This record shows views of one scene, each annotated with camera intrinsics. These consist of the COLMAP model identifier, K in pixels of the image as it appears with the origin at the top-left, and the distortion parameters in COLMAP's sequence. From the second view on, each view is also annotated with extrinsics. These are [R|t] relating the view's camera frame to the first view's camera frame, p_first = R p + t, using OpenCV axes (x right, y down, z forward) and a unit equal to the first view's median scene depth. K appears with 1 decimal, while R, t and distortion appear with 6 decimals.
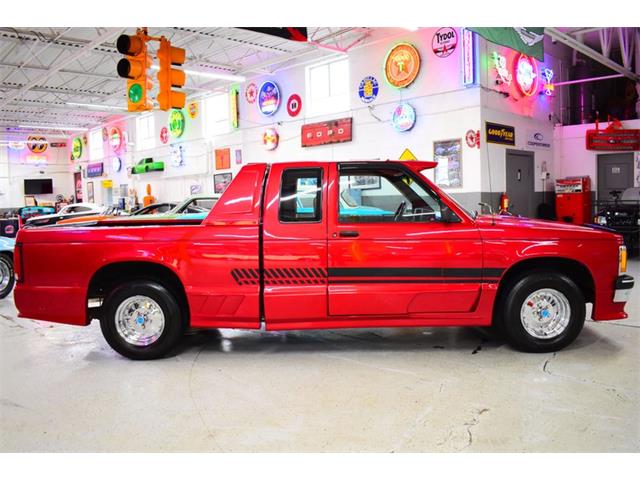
lens RADIAL K [[586.5, 0, 320.0], [0, 586.5, 240.0], [0, 0, 1]] dist [-0.102427, 0.019737]
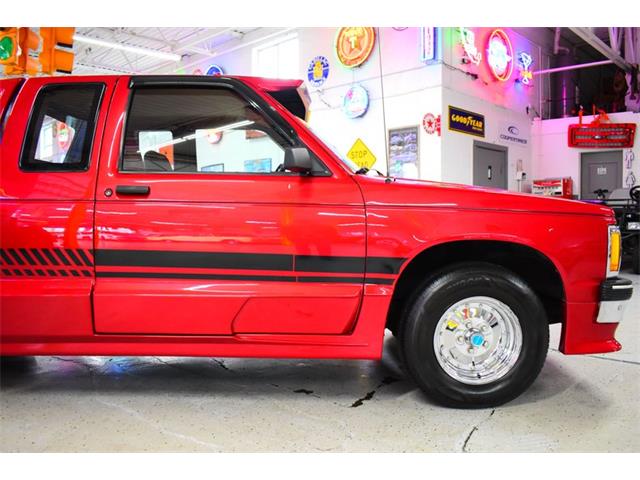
lens RADIAL K [[586.5, 0, 320.0], [0, 586.5, 240.0], [0, 0, 1]] dist [-0.102427, 0.019737]
pose [[0.999460, 0.024363, 0.022053, 0.080678], [-0.023765, 0.999353, -0.026998, 0.017454], [-0.022697, 0.026459, 0.999392, 0.156719]]
